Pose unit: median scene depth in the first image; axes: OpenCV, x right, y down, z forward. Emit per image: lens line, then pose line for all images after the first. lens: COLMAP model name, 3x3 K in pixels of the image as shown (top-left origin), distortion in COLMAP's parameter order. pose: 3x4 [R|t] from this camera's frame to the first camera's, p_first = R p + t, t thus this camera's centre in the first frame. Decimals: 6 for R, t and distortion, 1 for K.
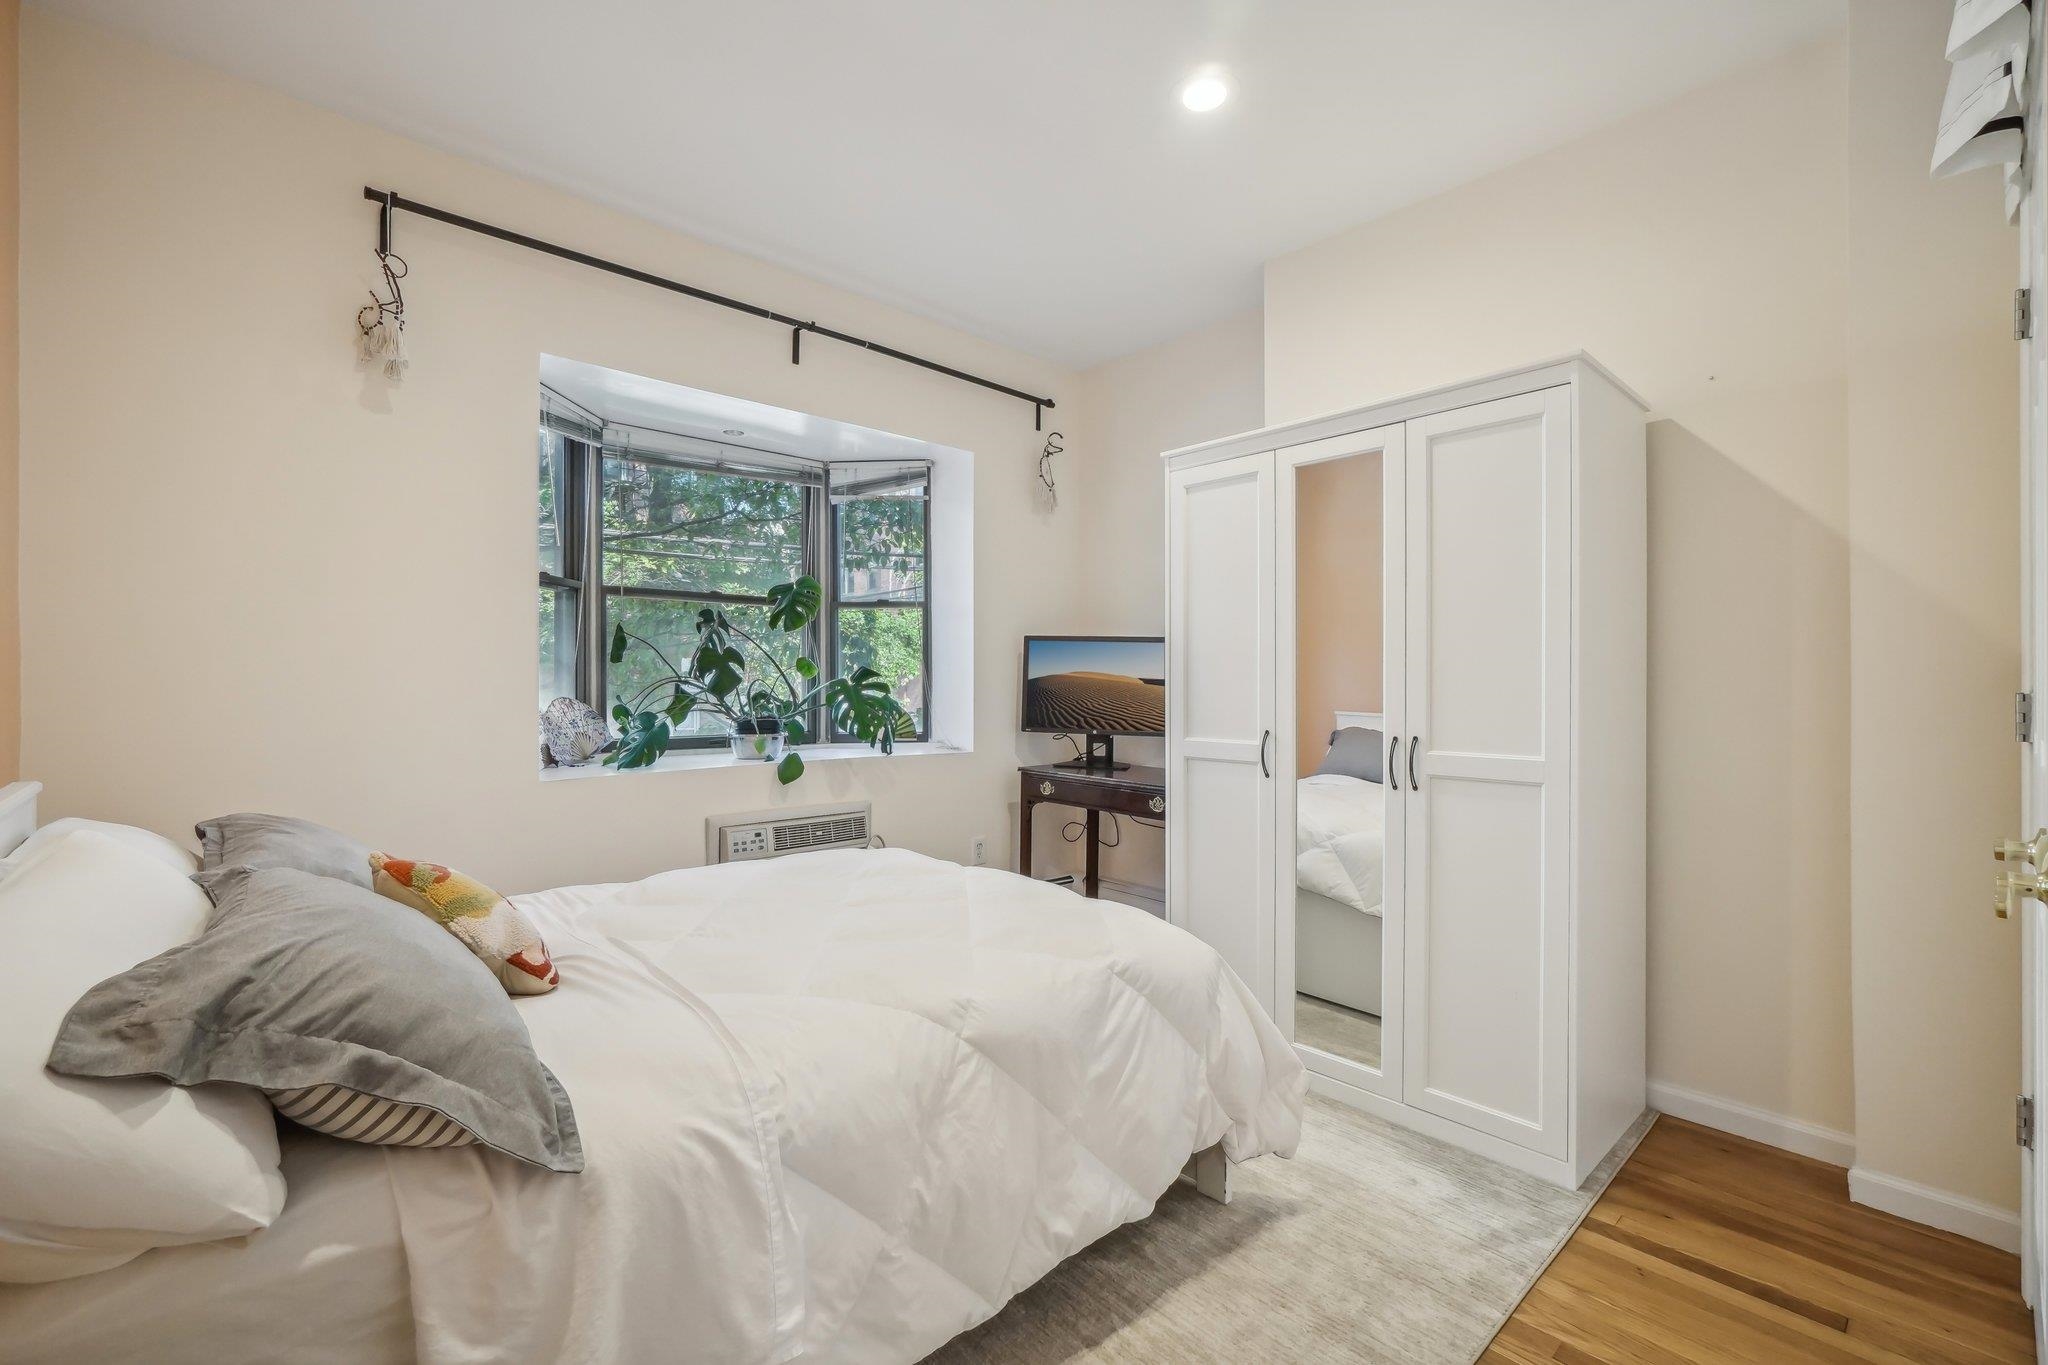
lens RADIAL K [[865.3, 0, 1022.0], [0, 865.3, 687.7], [0, 0, 1]] dist [-0.000285, 0.000041]
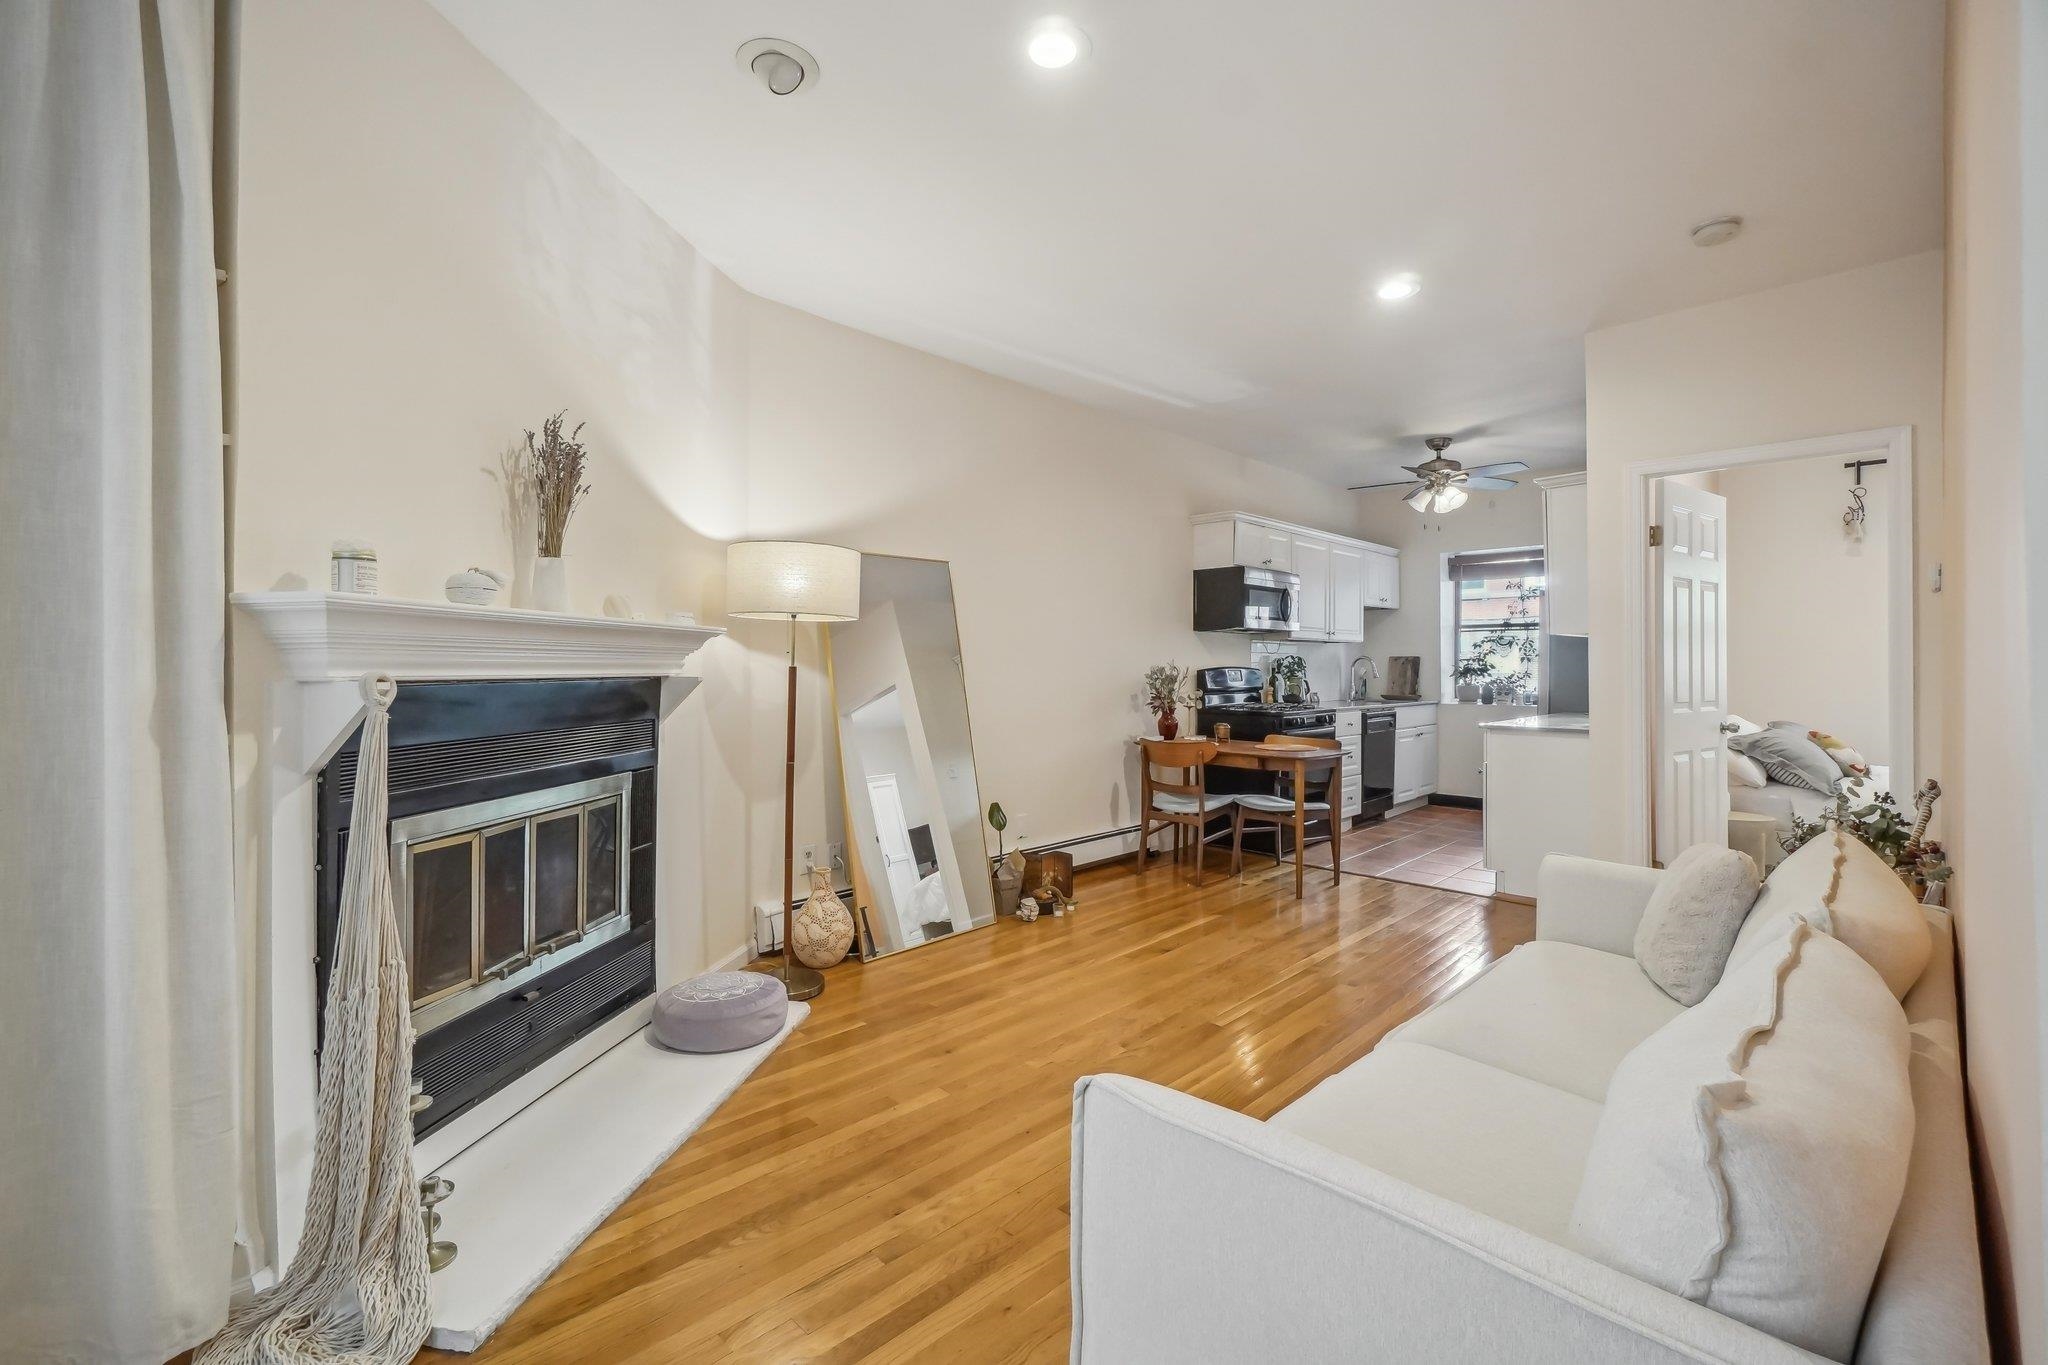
lens RADIAL K [[895.4, 0, 1007.0], [0, 895.4, 664.8], [0, 0, 1]] dist [-0.001607, 0.000119]
pose [[0.038821, -0.001108, -0.999246, 1.179465], [-0.006446, 0.999978, -0.001359, -0.014690], [0.999225, 0.006494, 0.038813, -1.018519]]
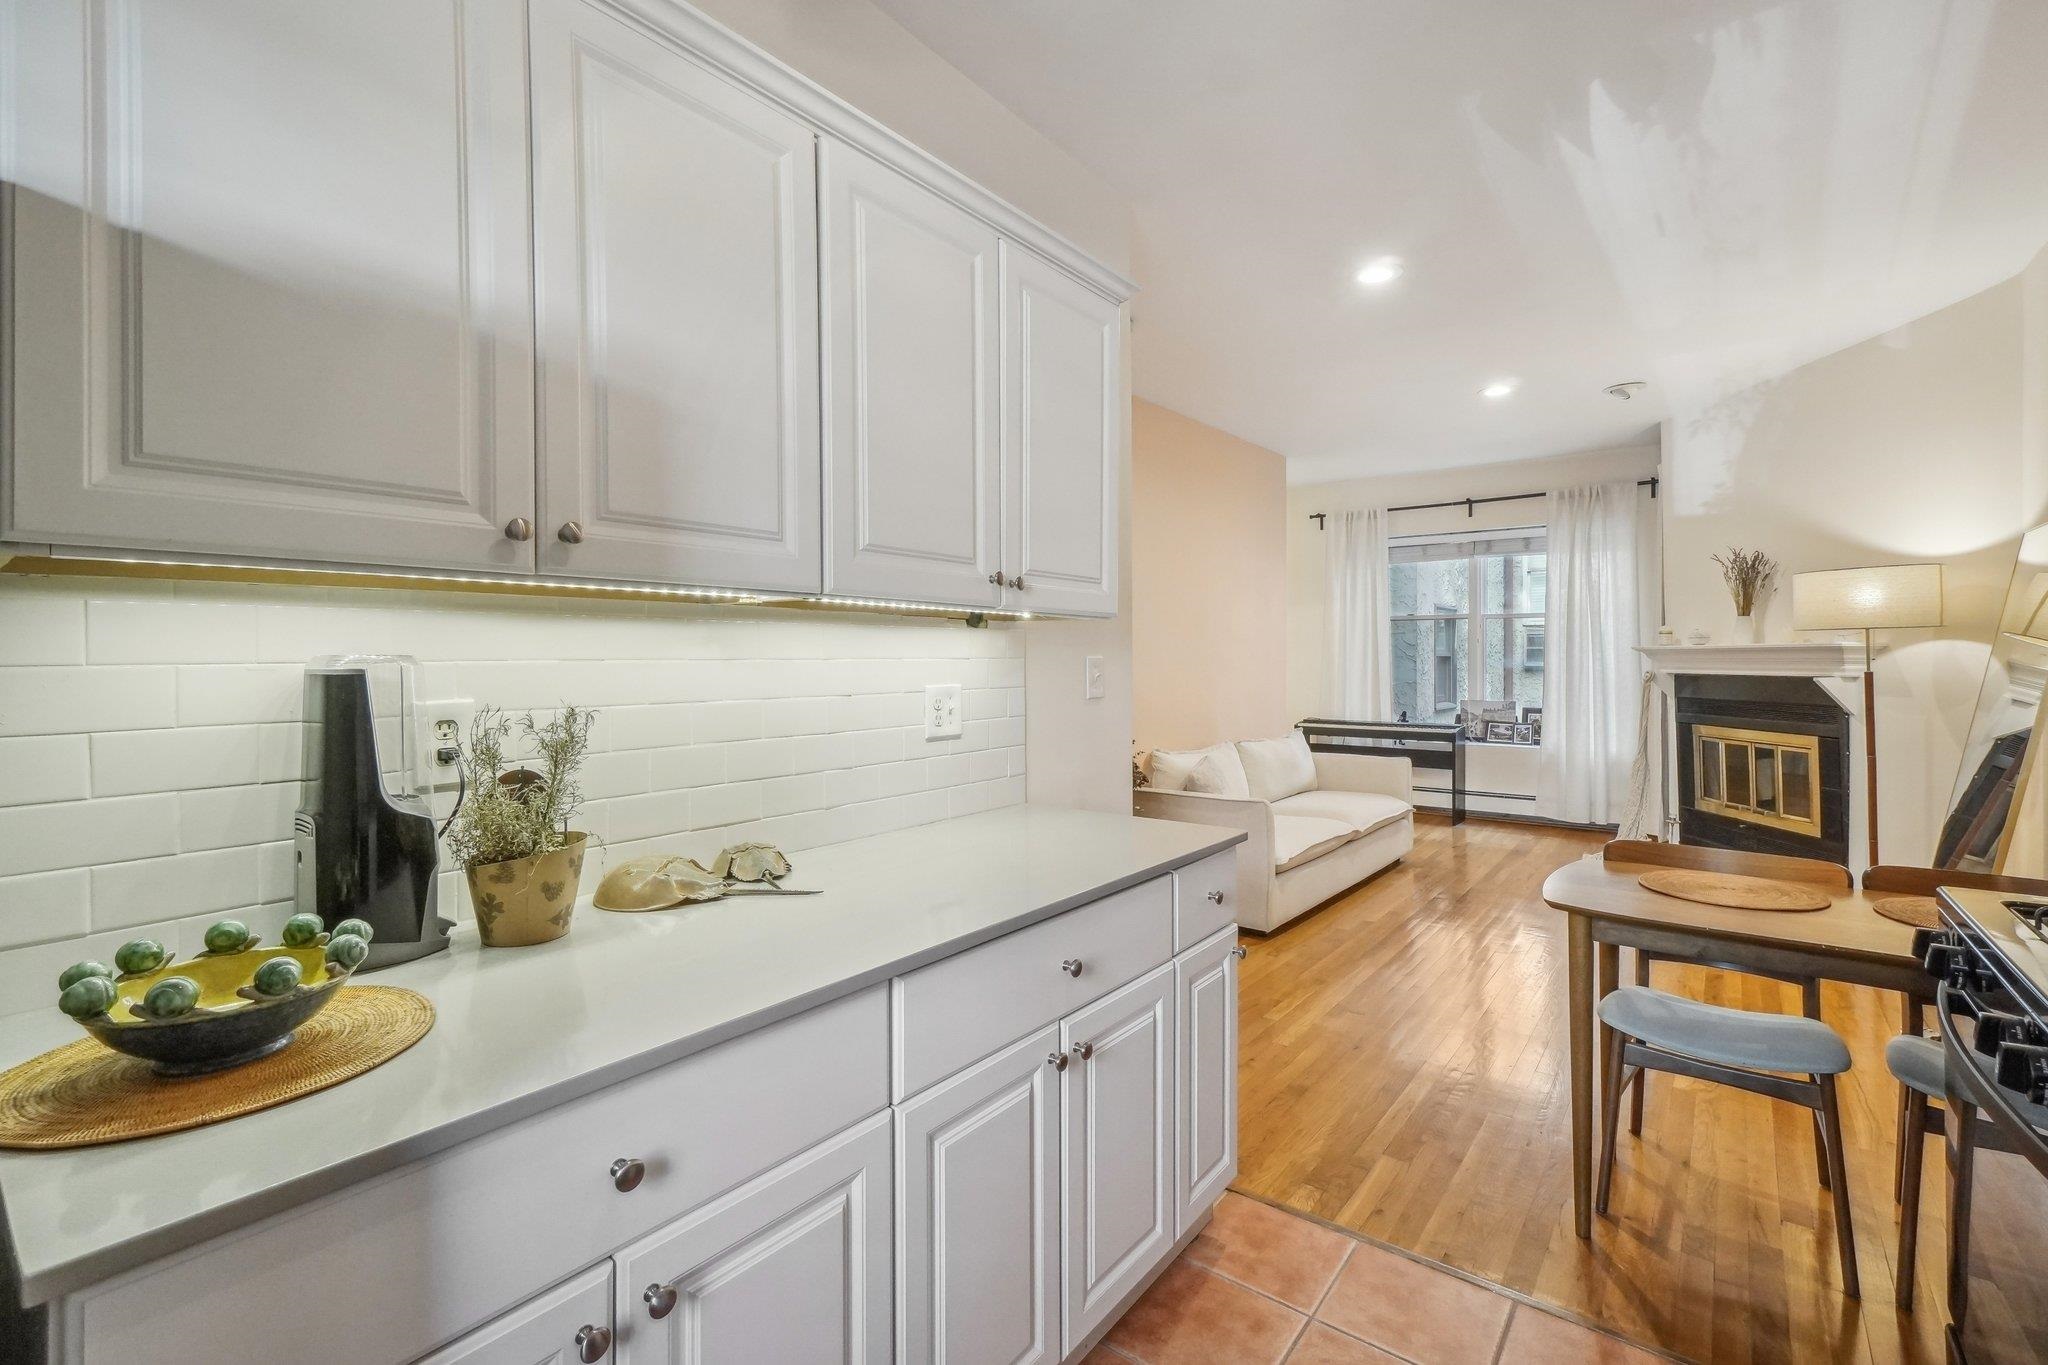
lens RADIAL K [[881.3, 0, 1056.6], [0, 881.3, 670.3], [0, 0, 1]] dist [0.001754, 0.000293]
pose [[-0.173877, -0.011968, 0.984695, -0.901456], [0.005006, 0.999902, 0.013037, -0.035458], [-0.984755, 0.007196, -0.173800, 0.069286]]
